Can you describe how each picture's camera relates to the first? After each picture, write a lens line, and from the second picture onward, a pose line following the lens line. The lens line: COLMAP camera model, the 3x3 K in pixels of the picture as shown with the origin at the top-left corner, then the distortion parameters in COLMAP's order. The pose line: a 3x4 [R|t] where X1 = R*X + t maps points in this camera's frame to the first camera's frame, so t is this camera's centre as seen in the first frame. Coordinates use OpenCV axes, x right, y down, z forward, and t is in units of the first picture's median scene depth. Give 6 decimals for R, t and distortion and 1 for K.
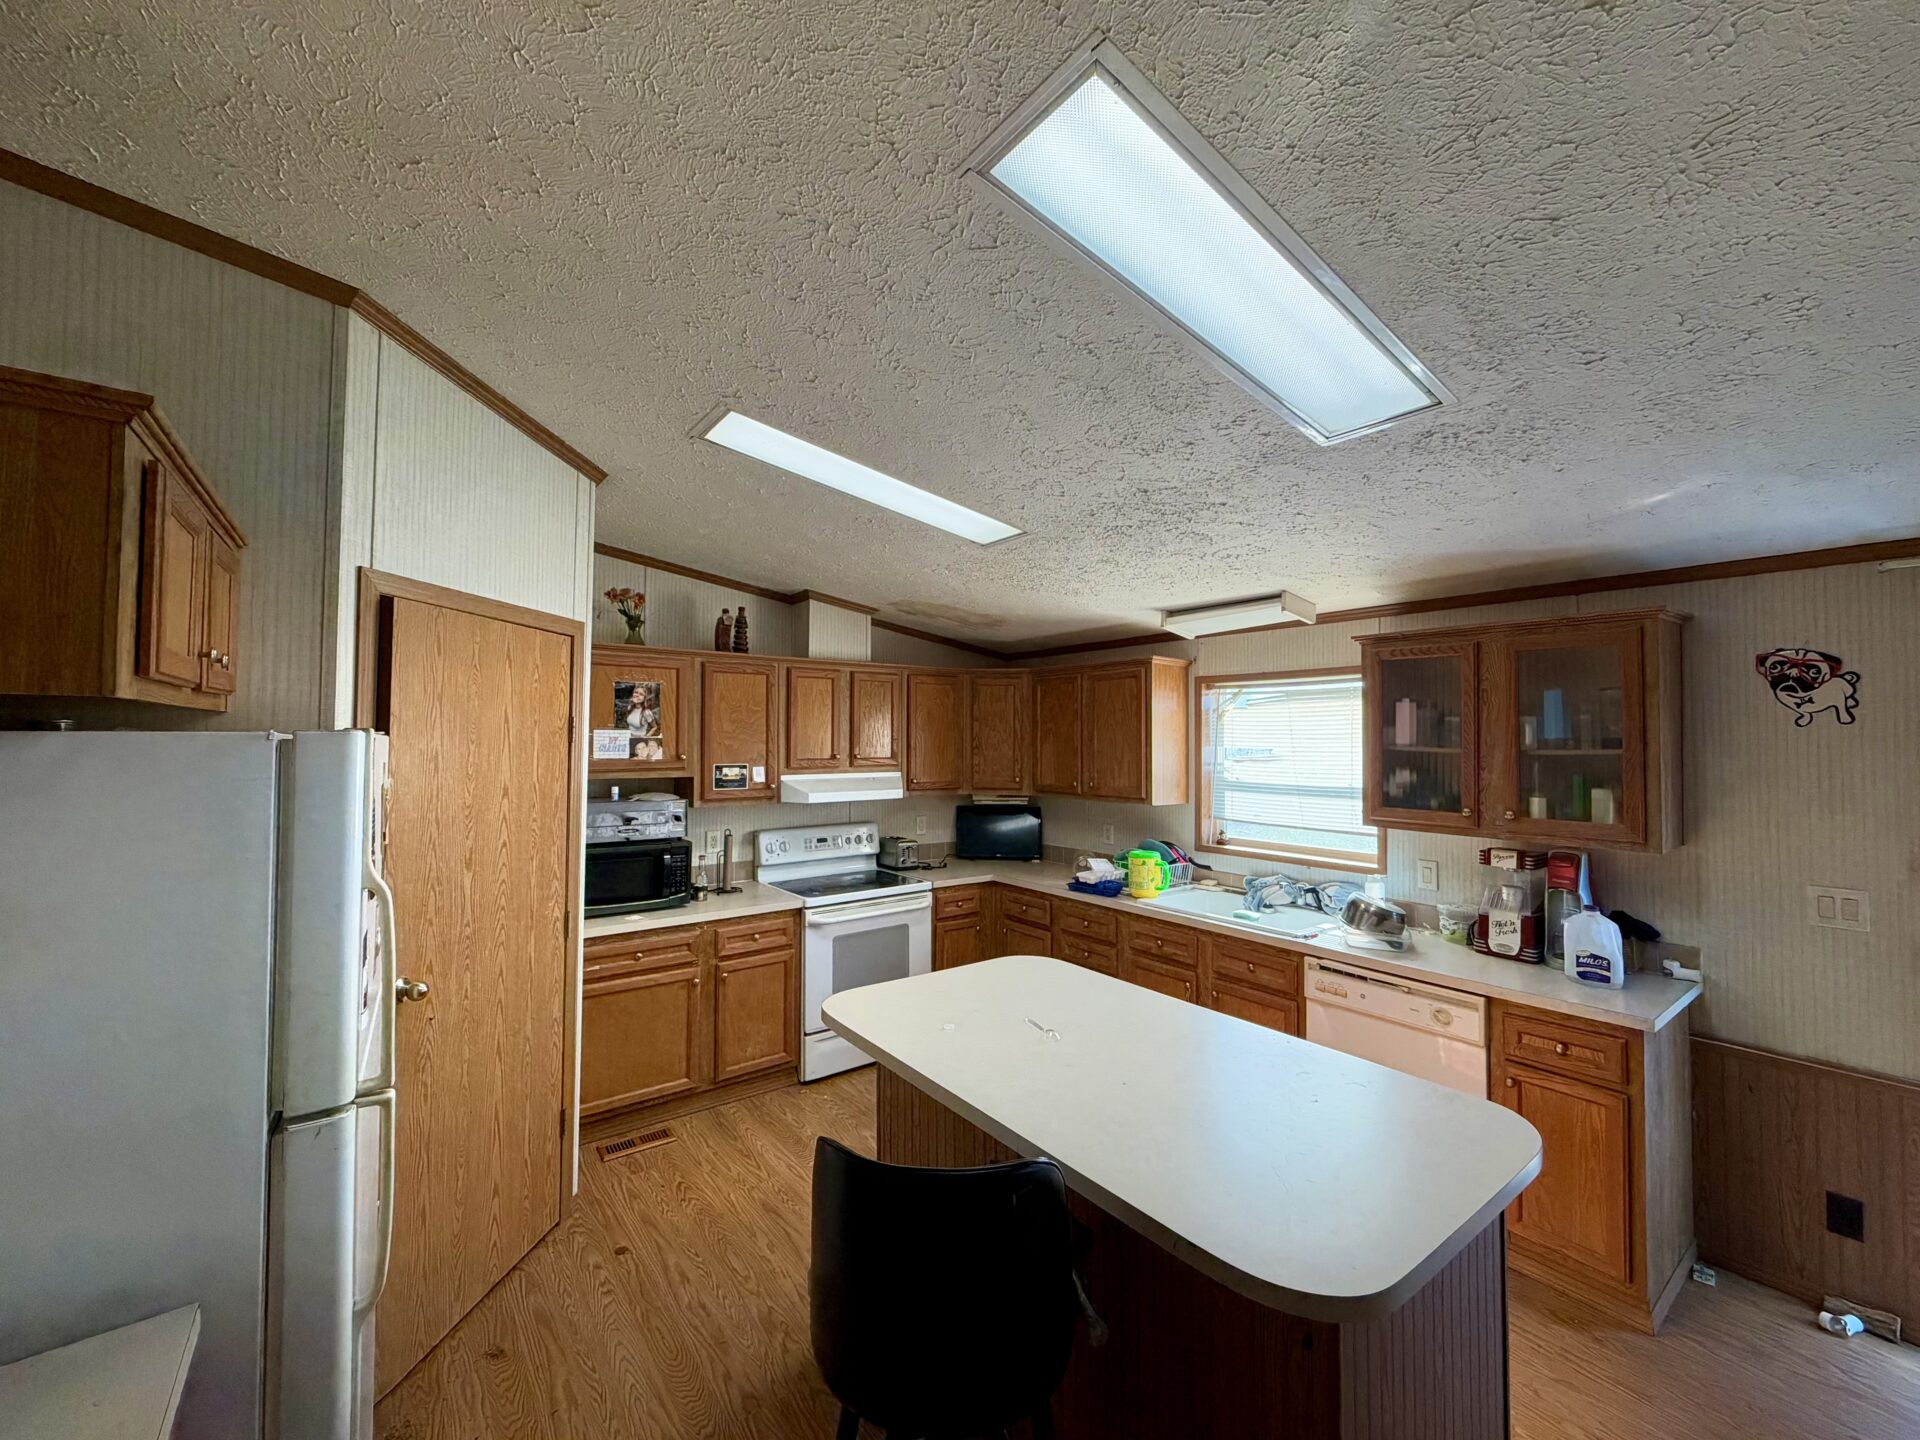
lens RADIAL K [[761.8, 0, 952.4], [0, 761.8, 717.7], [0, 0, 1]] dist [-0.002654, 0.000586]
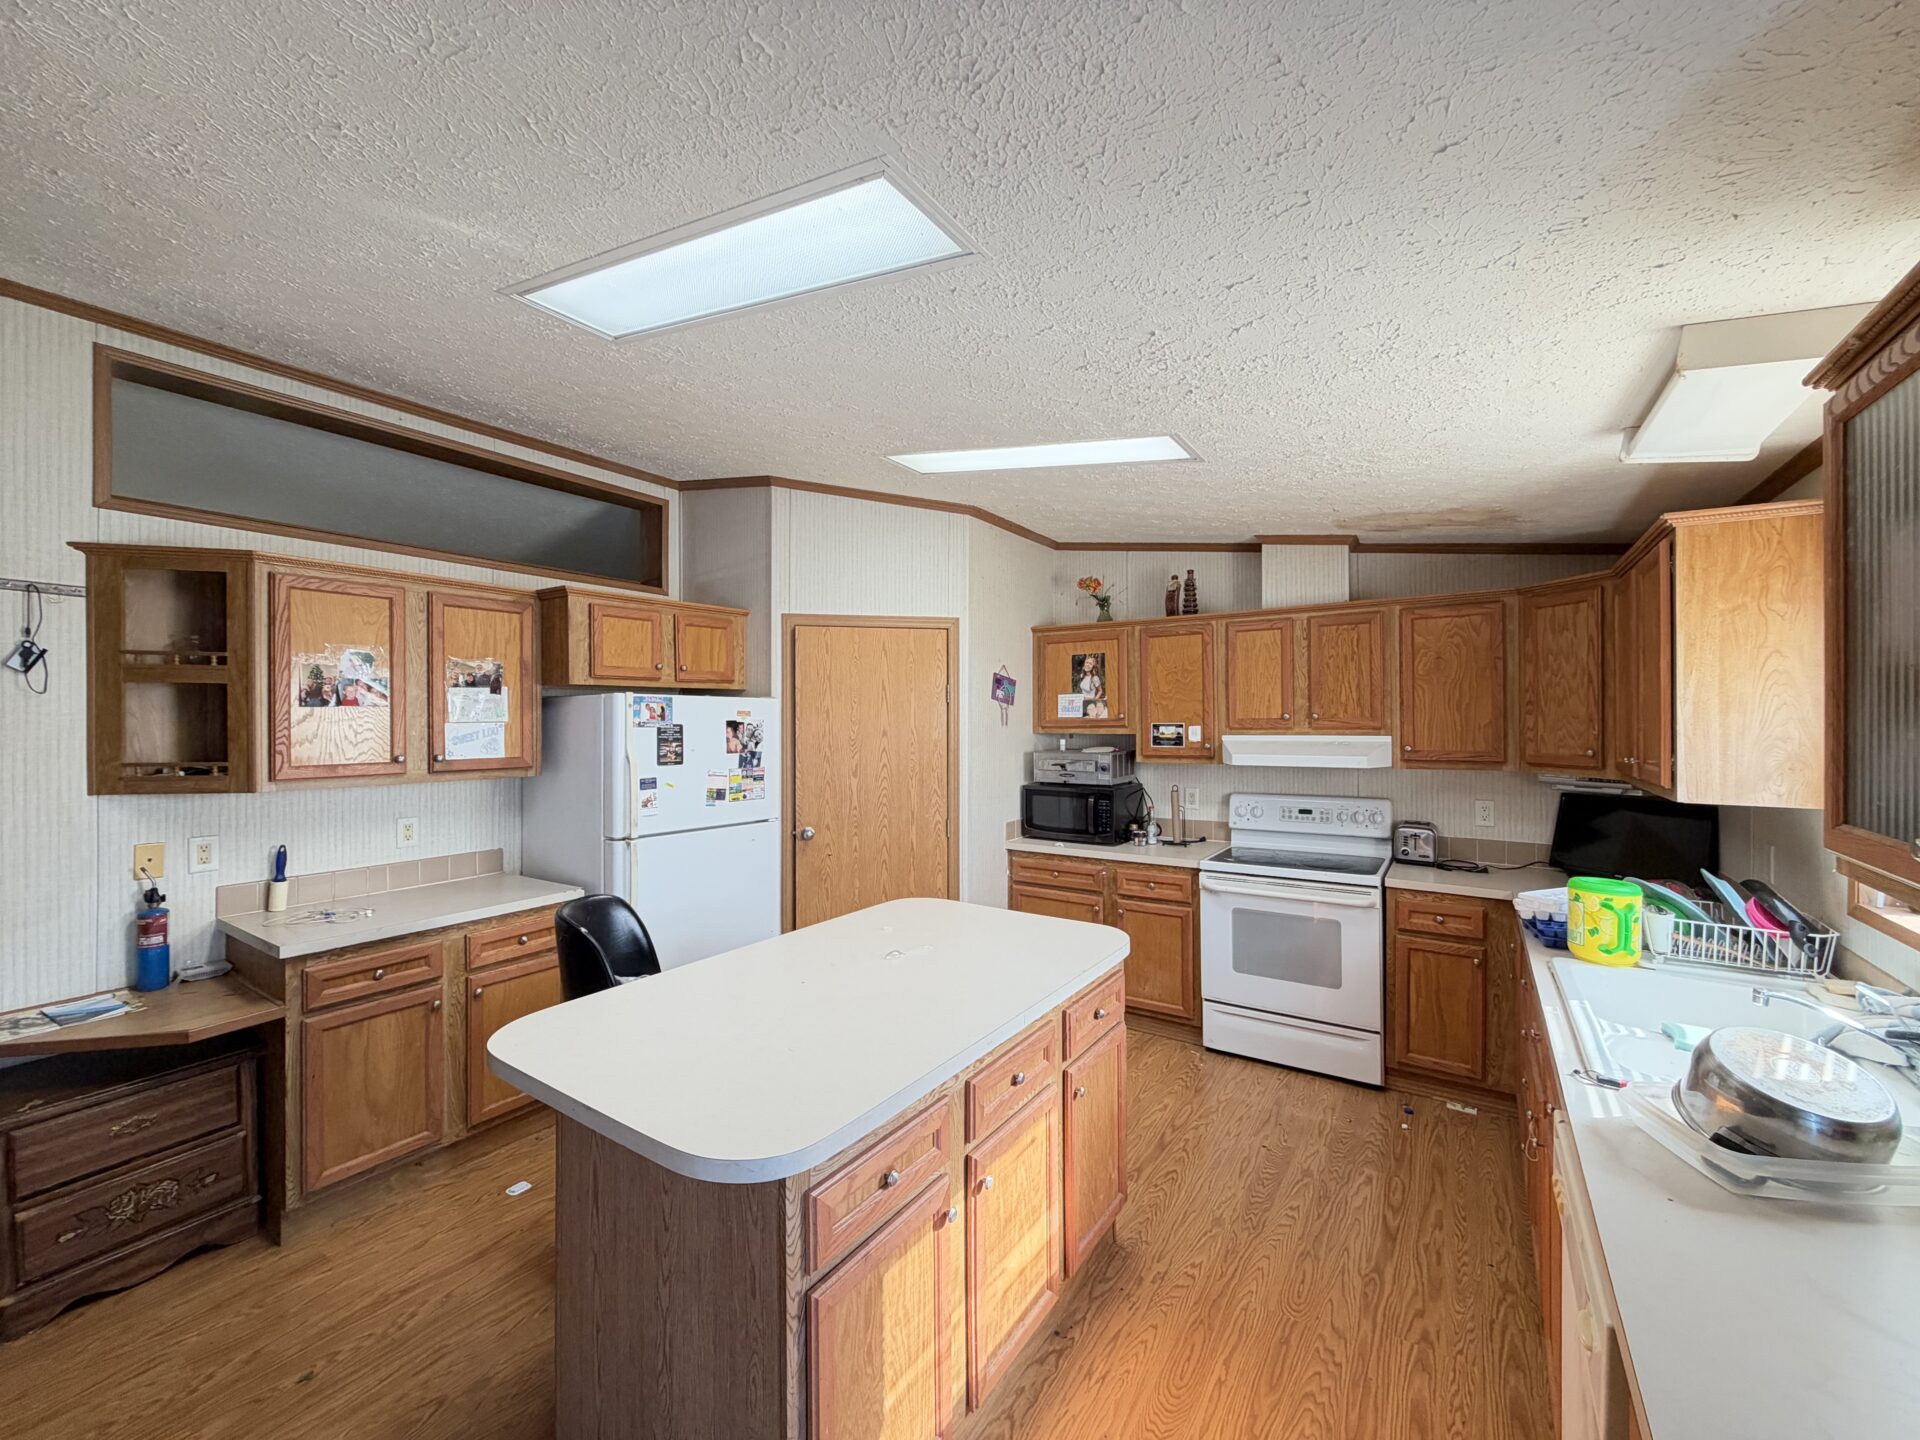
lens RADIAL K [[761.8, 0, 954.7], [0, 761.8, 719.7], [0, 0, 1]] dist [-0.002654, 0.000586]
pose [[0.328883, -0.006027, -0.944351, 0.650953], [0.035526, 0.999351, 0.005994, 0.042478], [0.943702, -0.035520, 0.328884, 0.402880]]
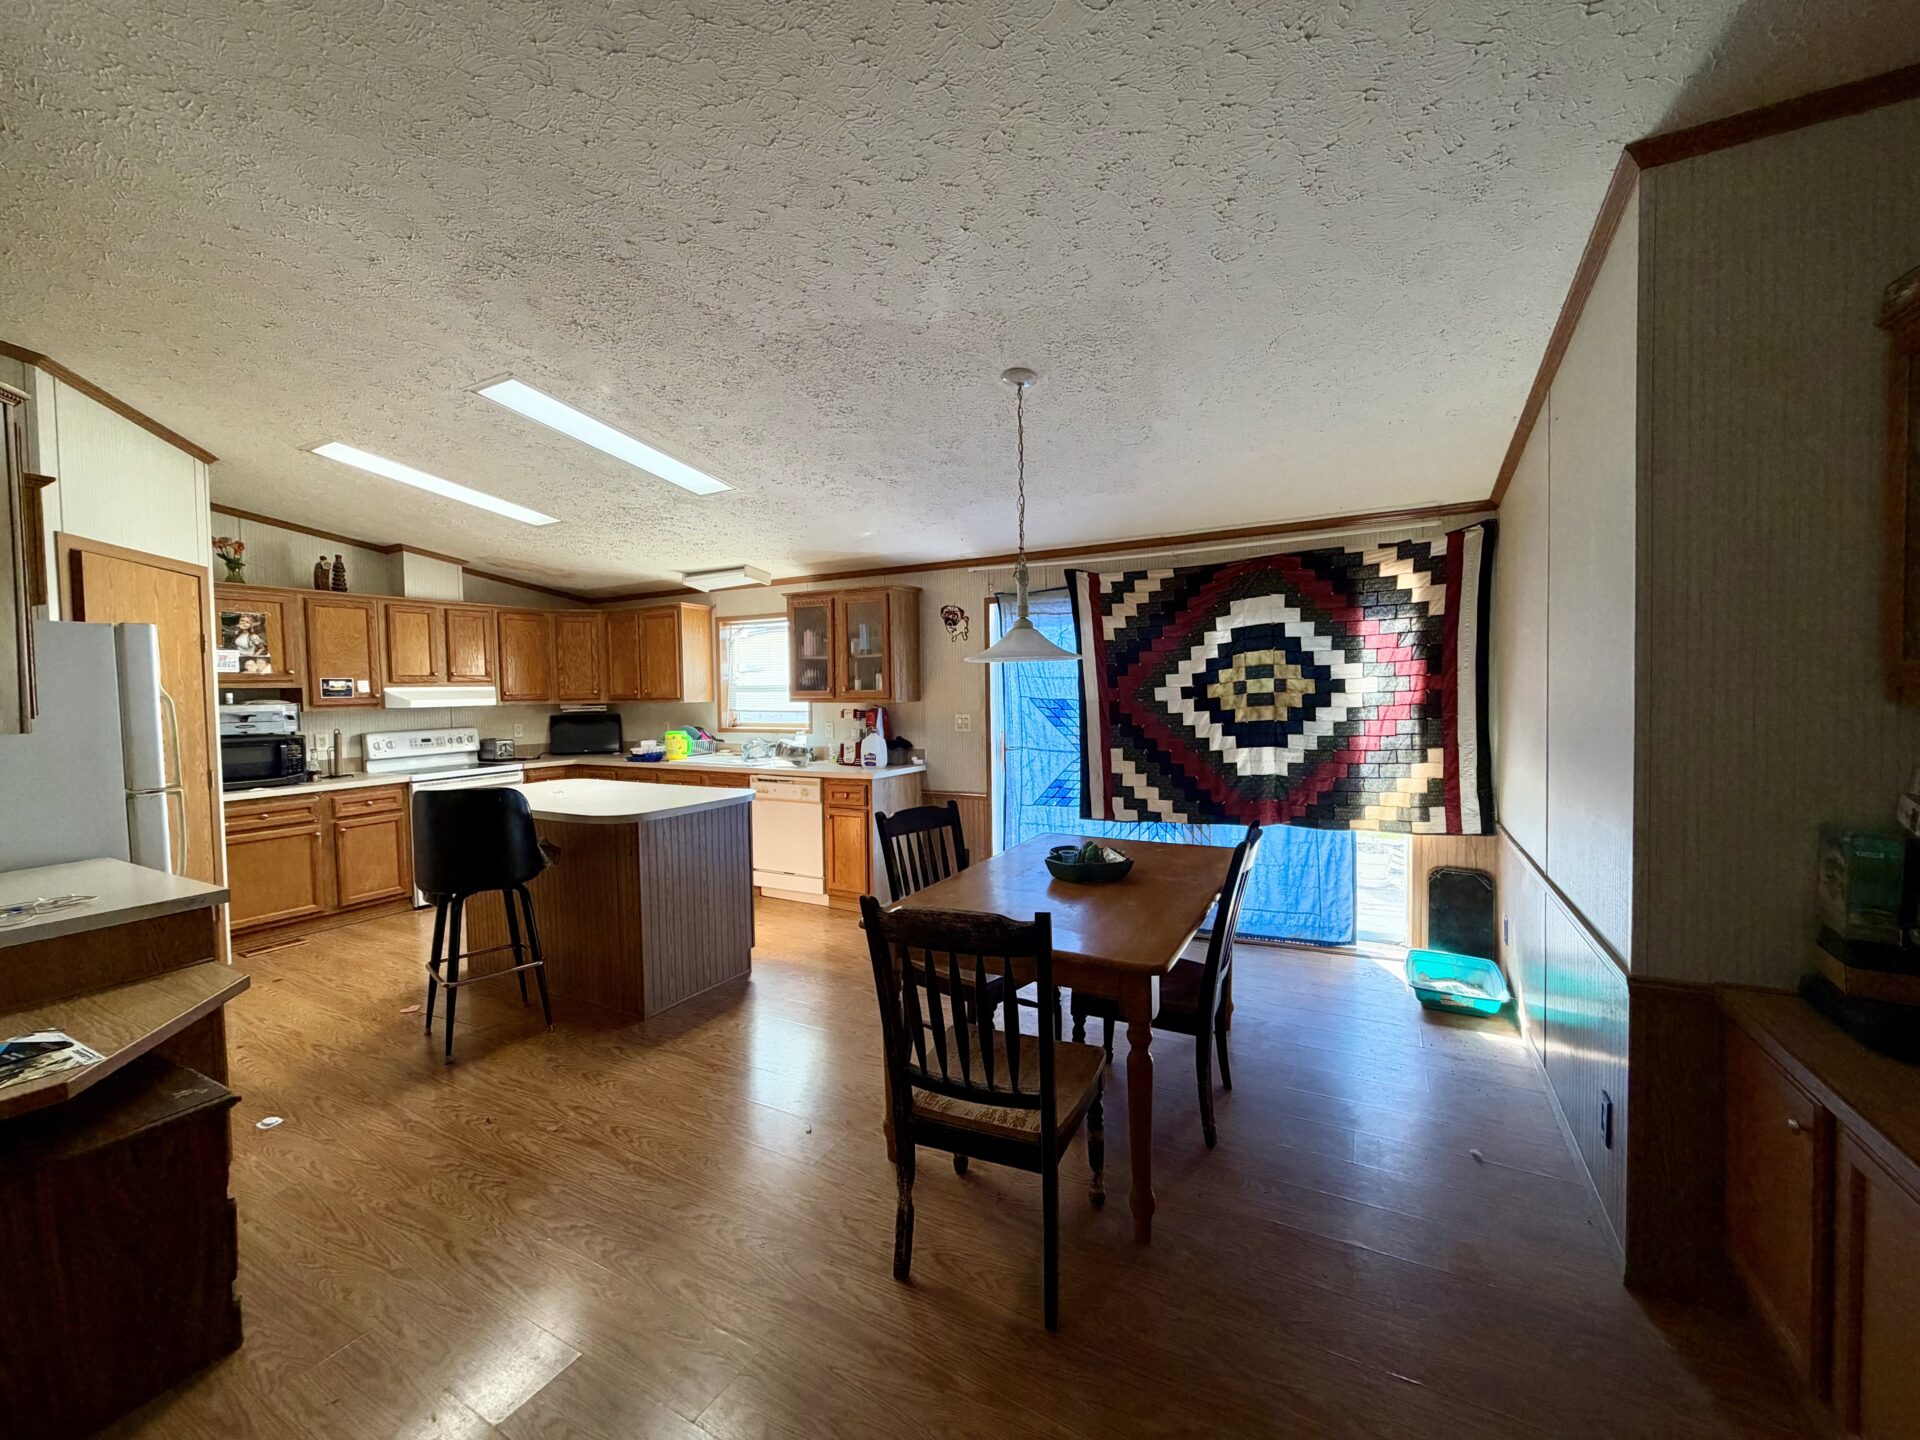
lens RADIAL K [[761.8, 0, 953.6], [0, 761.8, 717.6], [0, 0, 1]] dist [-0.002654, 0.000586]
pose [[0.910869, -0.036253, 0.411099, 0.139773], [0.008871, 0.997624, 0.068319, 0.052121], [-0.412599, -0.058583, 0.909027, -0.656304]]
